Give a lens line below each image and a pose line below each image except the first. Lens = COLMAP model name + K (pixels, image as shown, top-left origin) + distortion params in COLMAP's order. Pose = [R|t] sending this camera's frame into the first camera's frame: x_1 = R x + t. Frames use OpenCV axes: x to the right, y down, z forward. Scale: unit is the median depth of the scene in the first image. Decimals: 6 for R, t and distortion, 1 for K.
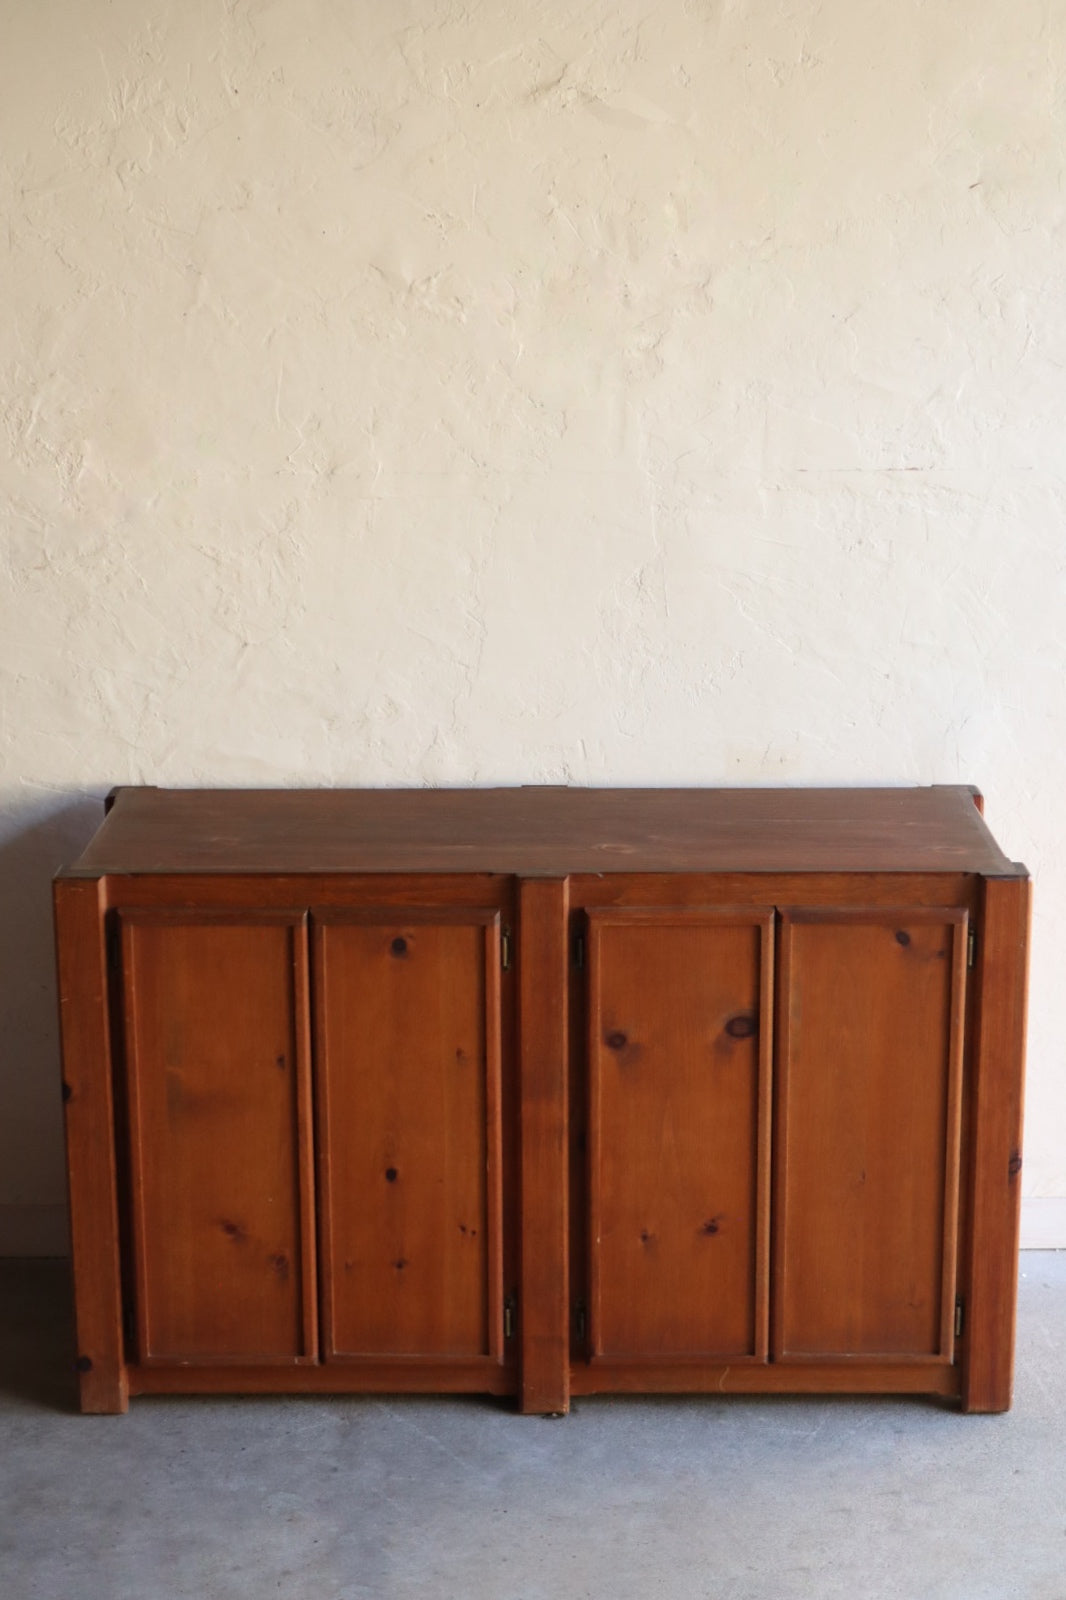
lens RADIAL K [[2679.0, 0, 535.8], [0, 2679.0, 799.9], [0, 0, 1]] dist [0.058260, 0.086110]
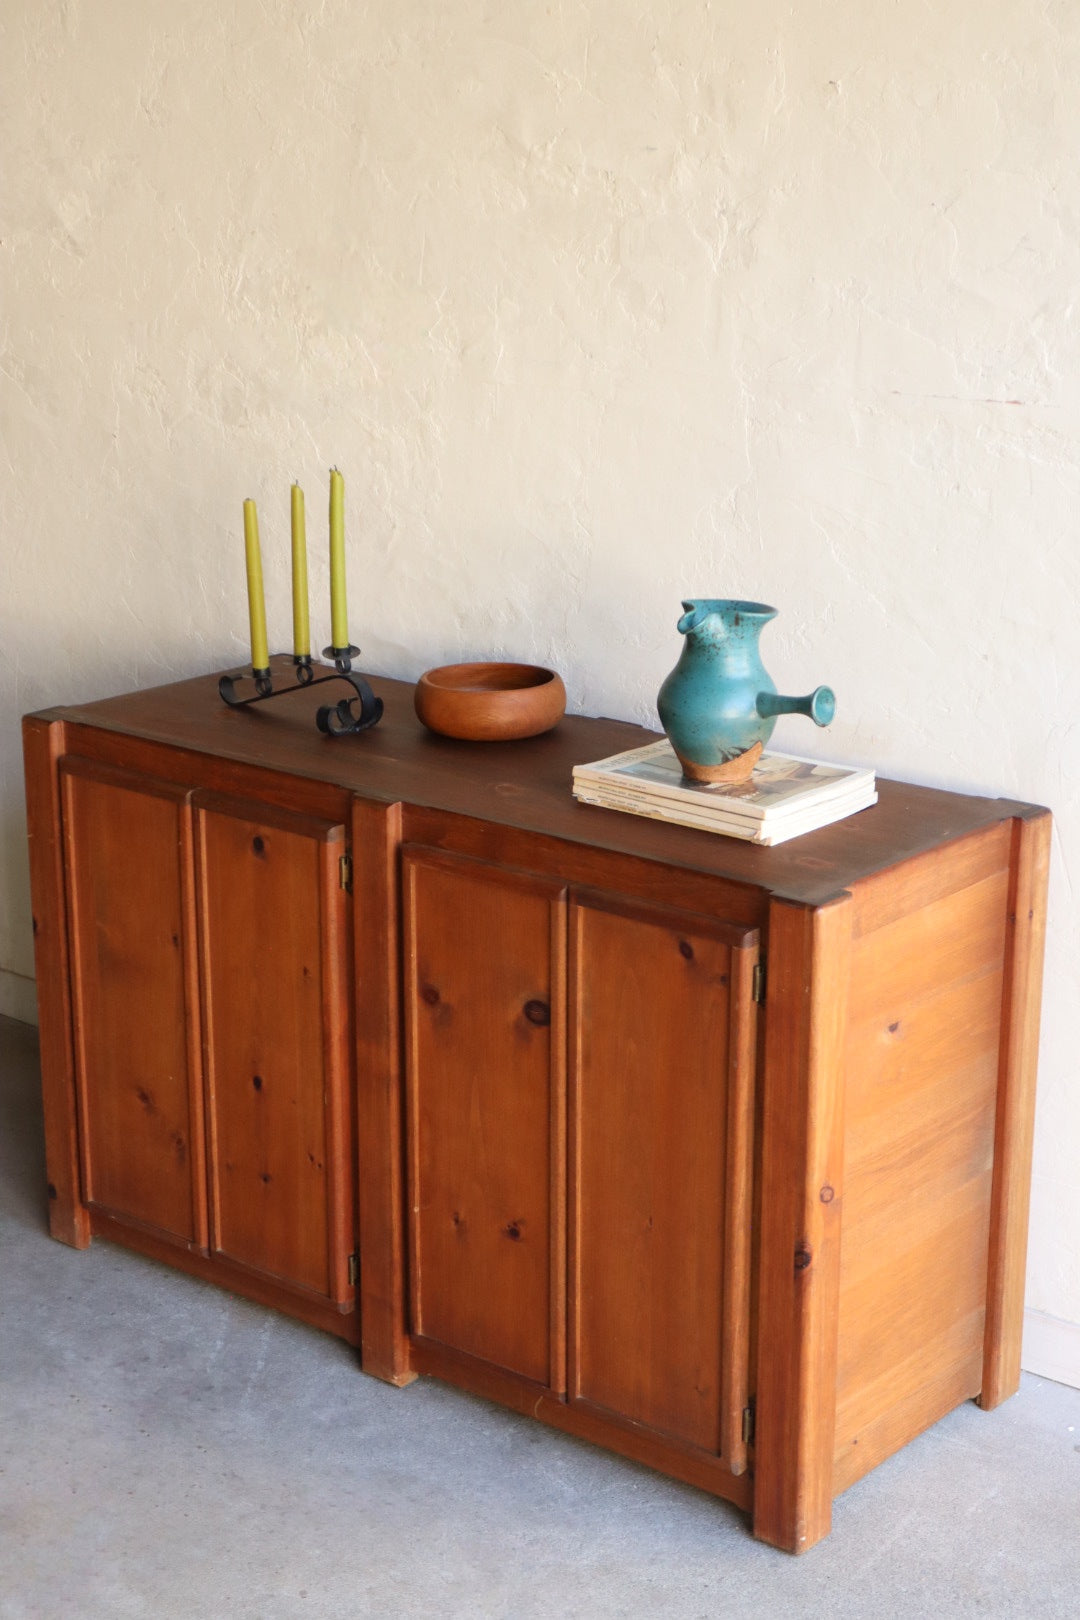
lens RADIAL K [[2576.5, 0, 544.1], [0, 2576.5, 812.6], [0, 0, 1]] dist [0.047735, 0.066541]
pose [[0.777474, 0.182671, -0.601803, 0.554375], [-0.162175, 0.982759, 0.088791, -0.052104], [0.607646, 0.028565, 0.793694, 0.327961]]
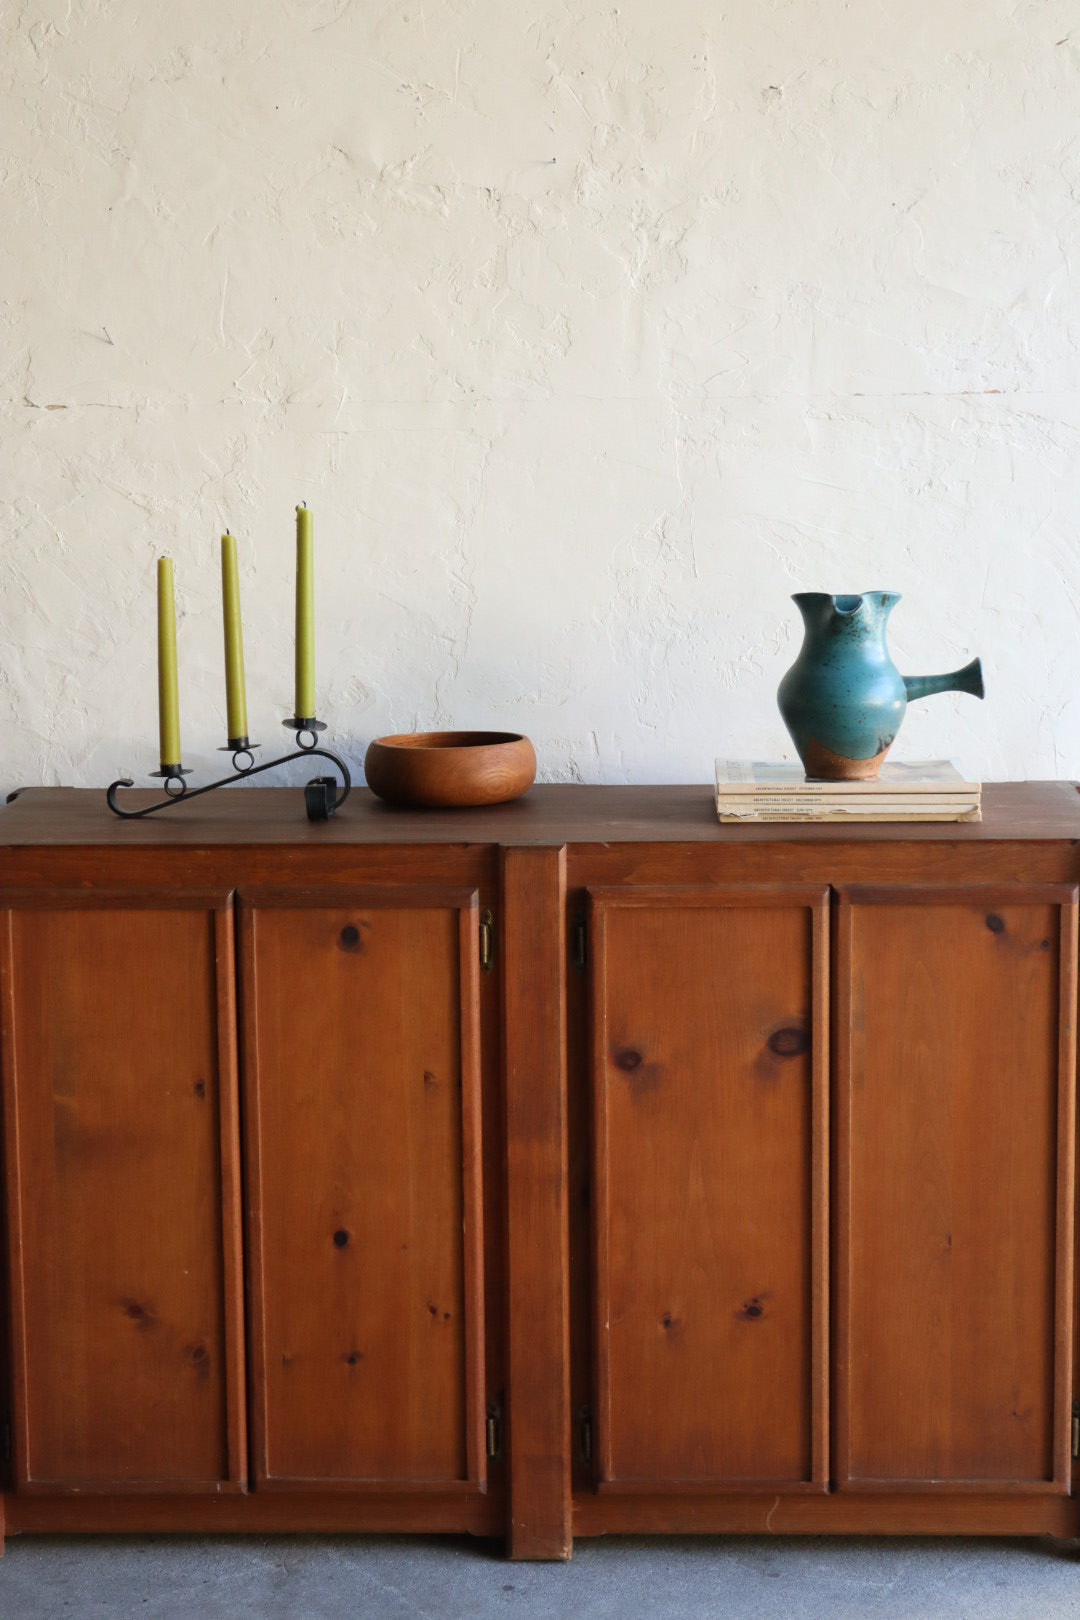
lens RADIAL K [[2618.7, 0, 540.6], [0, 2618.7, 812.3], [0, 0, 1]] dist [0.061512, -0.006807]
pose [[0.999693, -0.002785, -0.024601, 0.022978], [0.000003, 0.993667, -0.112366, 0.101311], [0.024758, 0.112332, 0.993362, 0.228444]]
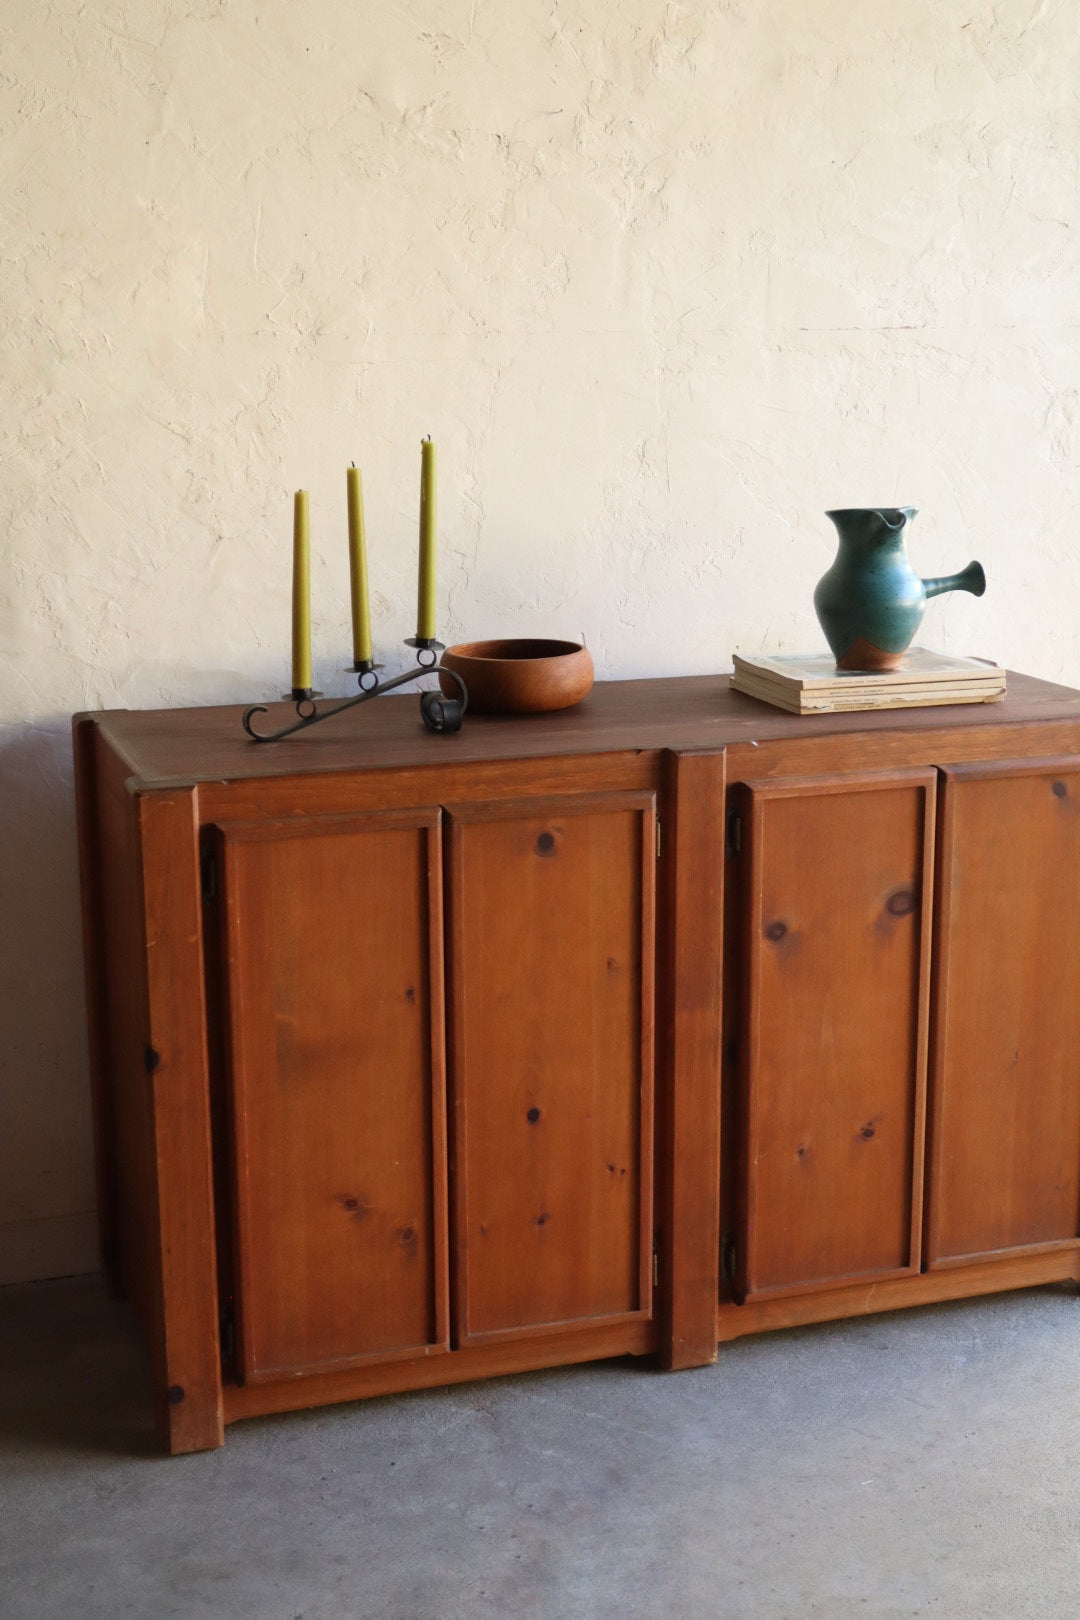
lens RADIAL K [[2183.4, 0, 537.1], [0, 2183.4, 813.9], [0, 0, 1]] dist [-0.002708, 0.071953]
pose [[0.941905, -0.075541, 0.327276, -0.270677], [0.084909, 0.996285, -0.014410, 0.053532], [-0.324971, 0.041362, 0.944819, 0.334628]]
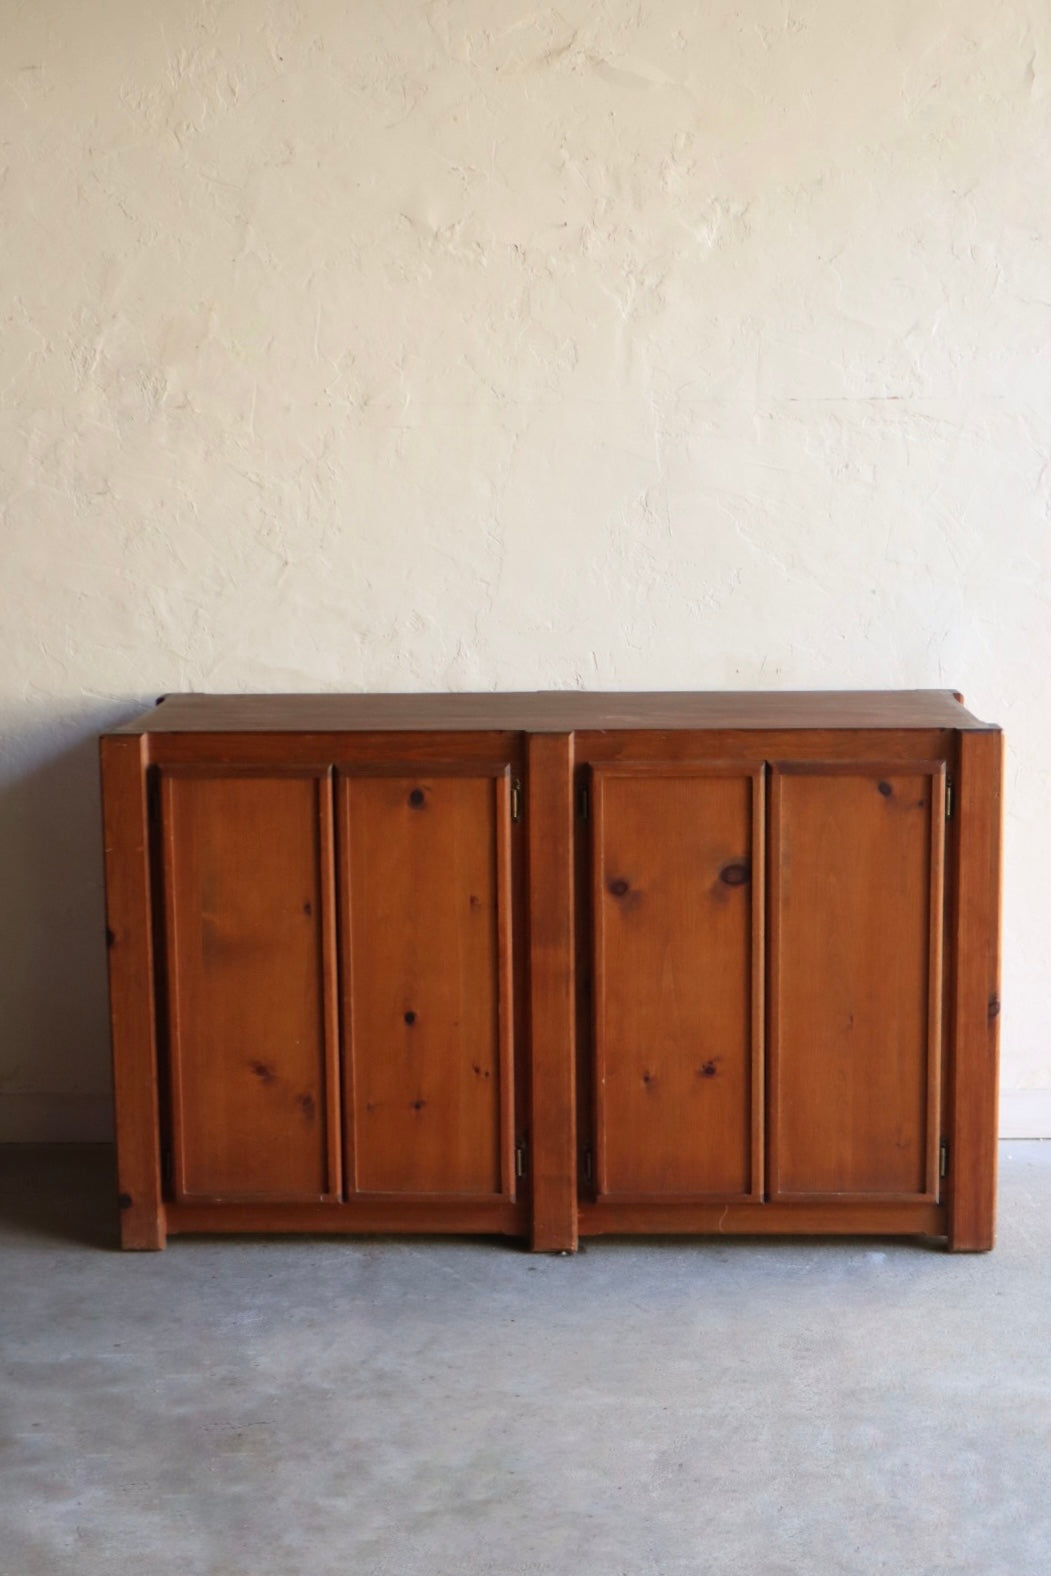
lens RADIAL K [[2375.2, 0, 533.0], [0, 2375.2, 790.0], [0, 0, 1]] dist [0.021855, 0.098219]
pose [[0.999577, -0.000913, -0.029062, 0.022782], [-0.001806, 0.995628, -0.093391, 0.136246], [0.029020, 0.093404, 0.995205, 0.047070]]
